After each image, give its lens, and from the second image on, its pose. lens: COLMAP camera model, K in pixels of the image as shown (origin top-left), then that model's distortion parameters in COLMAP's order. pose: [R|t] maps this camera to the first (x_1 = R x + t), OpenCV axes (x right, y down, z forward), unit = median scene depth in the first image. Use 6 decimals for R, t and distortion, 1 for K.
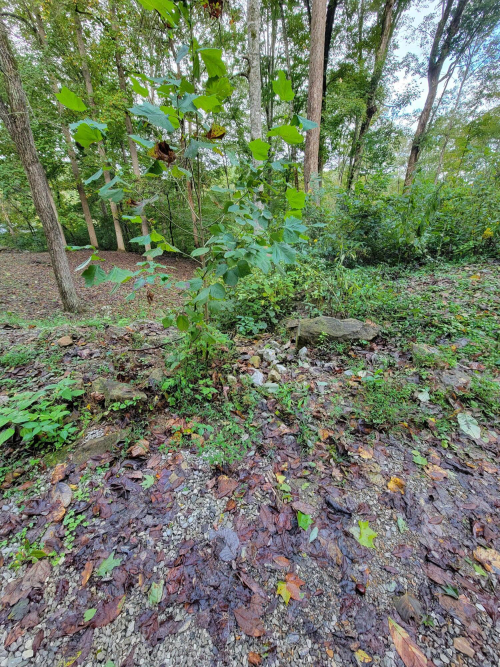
lens RADIAL K [[272.2, 0, 250.2], [0, 272.2, 333.3], [0, 0, 1]] dist [0.000003, 0.000956]
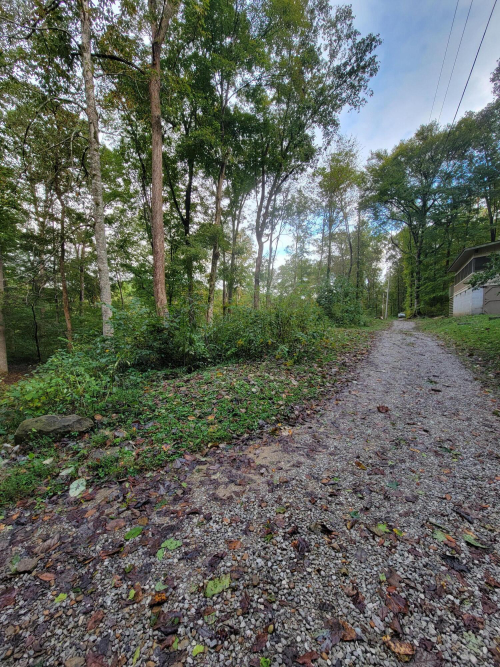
lens RADIAL K [[272.2, 0, 249.2], [0, 272.2, 332.8], [0, 0, 1]] dist [0.000003, 0.000956]
pose [[0.951593, -0.007846, 0.307262, 0.877912], [0.119397, 0.930603, -0.346009, 0.141929], [-0.283224, 0.365946, 0.886492, -0.525601]]
